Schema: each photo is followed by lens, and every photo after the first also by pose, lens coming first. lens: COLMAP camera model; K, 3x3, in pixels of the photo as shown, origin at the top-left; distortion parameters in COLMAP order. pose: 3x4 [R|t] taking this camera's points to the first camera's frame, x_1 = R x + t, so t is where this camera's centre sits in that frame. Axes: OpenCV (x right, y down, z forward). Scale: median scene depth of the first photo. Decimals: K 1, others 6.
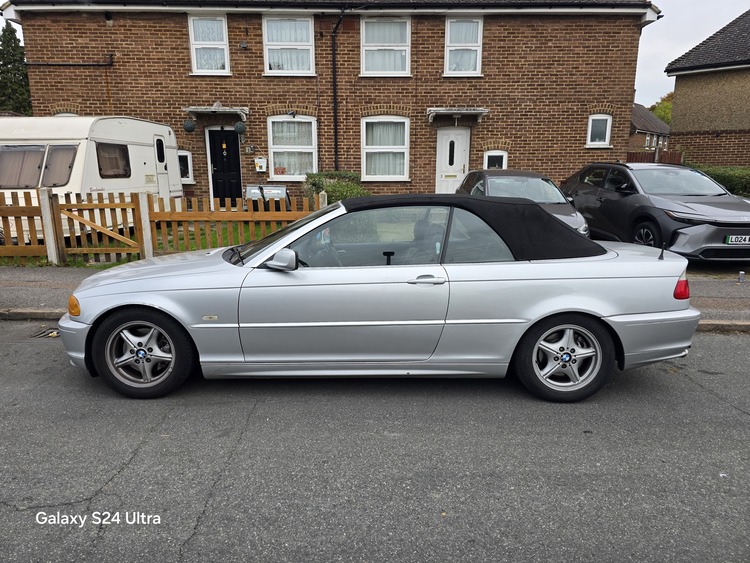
lens RADIAL K [[499.0, 0, 370.1], [0, 499.0, 278.3], [0, 0, 1]] dist [0.052115, -0.046138]
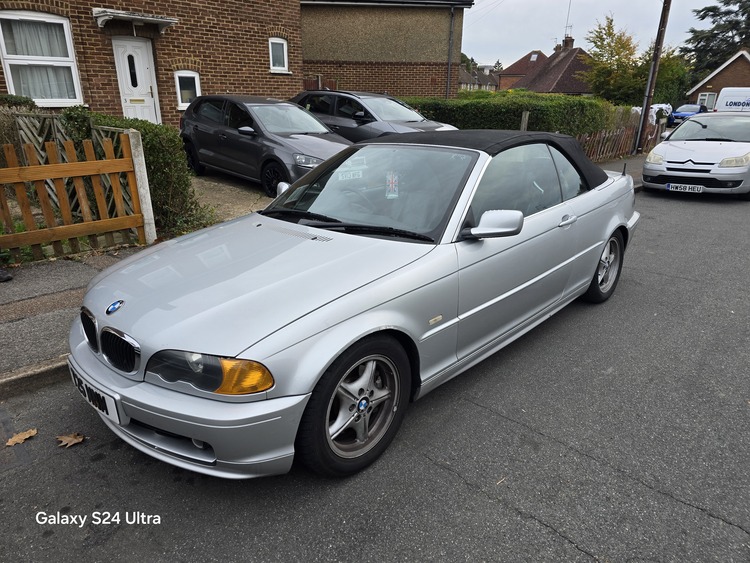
lens RADIAL K [[503.4, 0, 369.9], [0, 503.4, 284.0], [0, 0, 1]] dist [0.041431, -0.039038]
pose [[0.688747, -0.244558, 0.682509, -0.355168], [0.139044, 0.968472, 0.206710, -0.055909], [-0.711544, -0.047472, 0.701036, 0.225792]]
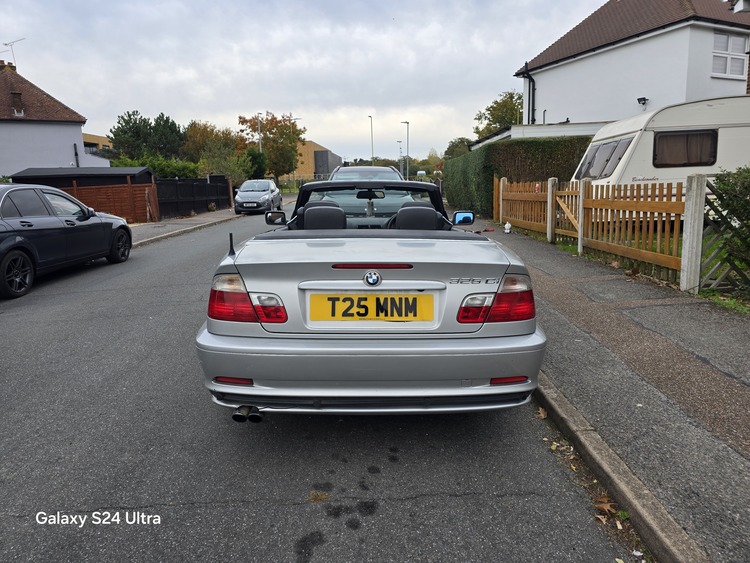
lens RADIAL K [[499.0, 0, 370.1], [0, 499.0, 278.3], [0, 0, 1]] dist [0.052115, -0.046138]
pose [[0.011439, 0.175012, -0.984500, 0.532977], [-0.173927, 0.969904, 0.170397, -0.065883], [0.984692, 0.169282, 0.041534, 0.493270]]
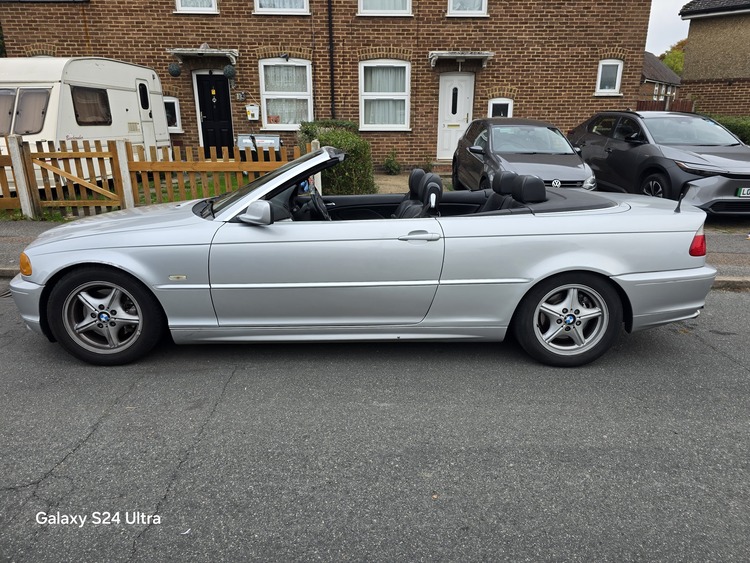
lens RADIAL K [[499.7, 0, 380.7], [0, 499.7, 277.8], [0, 0, 1]] dist [0.046205, -0.042229]
pose [[0.999856, -0.002166, 0.016829, 0.009934], [0.000676, 0.996117, 0.088034, 0.000106], [-0.016954, -0.088010, 0.995975, 0.040020]]
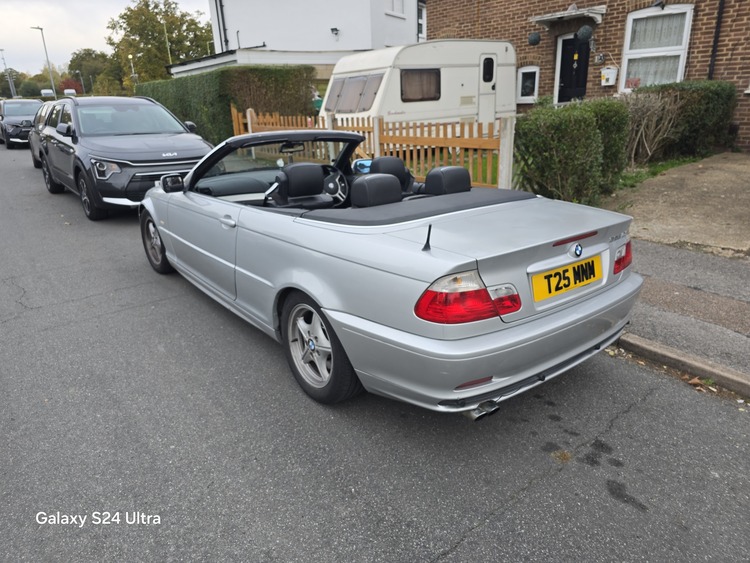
lens RADIAL K [[503.4, 0, 369.9], [0, 503.4, 284.0], [0, 0, 1]] dist [0.041431, -0.039038]
pose [[0.611859, 0.250250, -0.750336, 0.421605], [-0.123497, 0.967222, 0.221879, -0.051741], [0.781266, -0.043094, 0.622709, 0.240596]]
